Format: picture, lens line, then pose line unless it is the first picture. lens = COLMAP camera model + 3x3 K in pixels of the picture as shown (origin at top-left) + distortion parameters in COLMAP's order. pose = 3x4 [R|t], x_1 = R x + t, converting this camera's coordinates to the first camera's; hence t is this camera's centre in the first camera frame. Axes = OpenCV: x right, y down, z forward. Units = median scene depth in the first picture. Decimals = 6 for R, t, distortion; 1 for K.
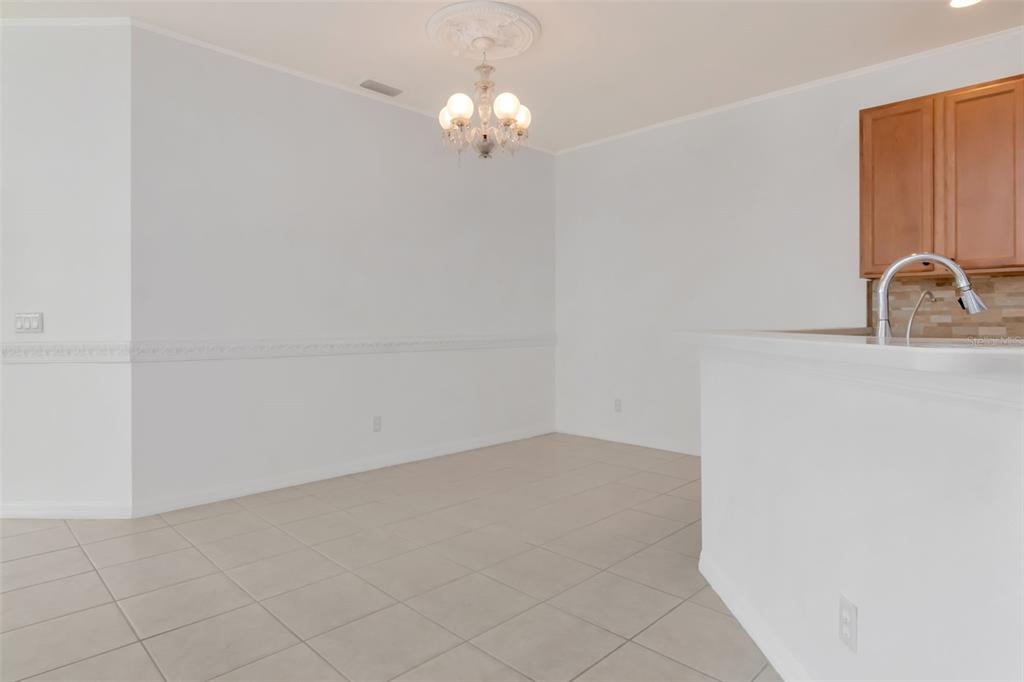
lens RADIAL K [[576.8, 0, 517.2], [0, 576.8, 321.7], [0, 0, 1]] dist [-0.005151, -0.001938]
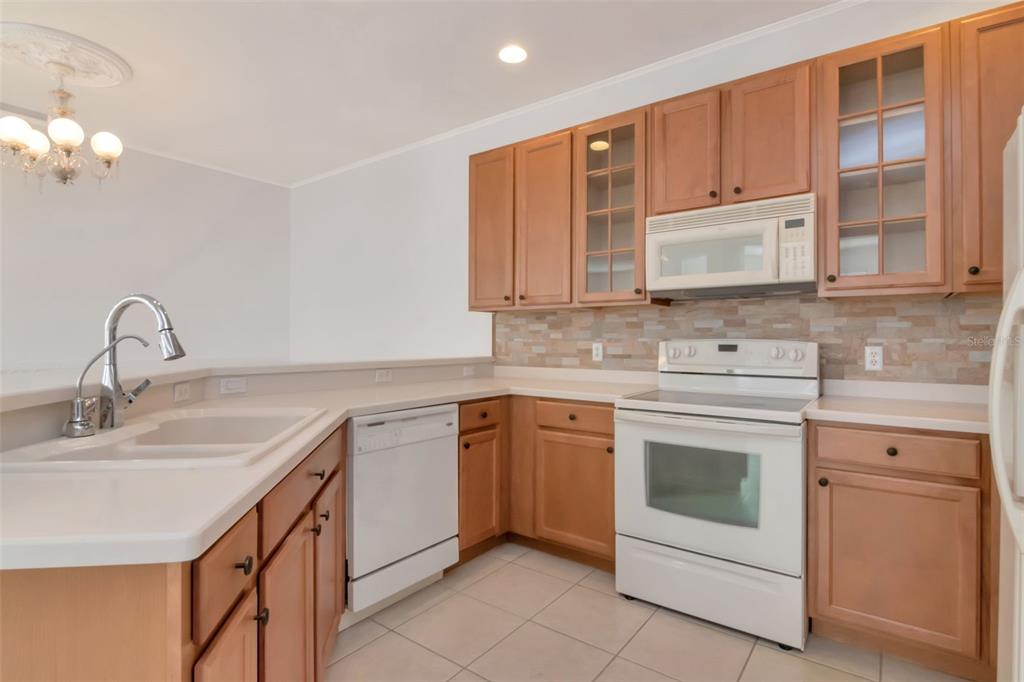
lens RADIAL K [[506.5, 0, 510.2], [0, 506.5, 333.6], [0, 0, 1]] dist [-0.011341, -0.000952]
pose [[0.991473, 0.006683, 0.130141, 0.576513], [-0.004747, 0.999874, -0.015179, -0.021269], [-0.130226, 0.014432, 0.991379, 0.056162]]
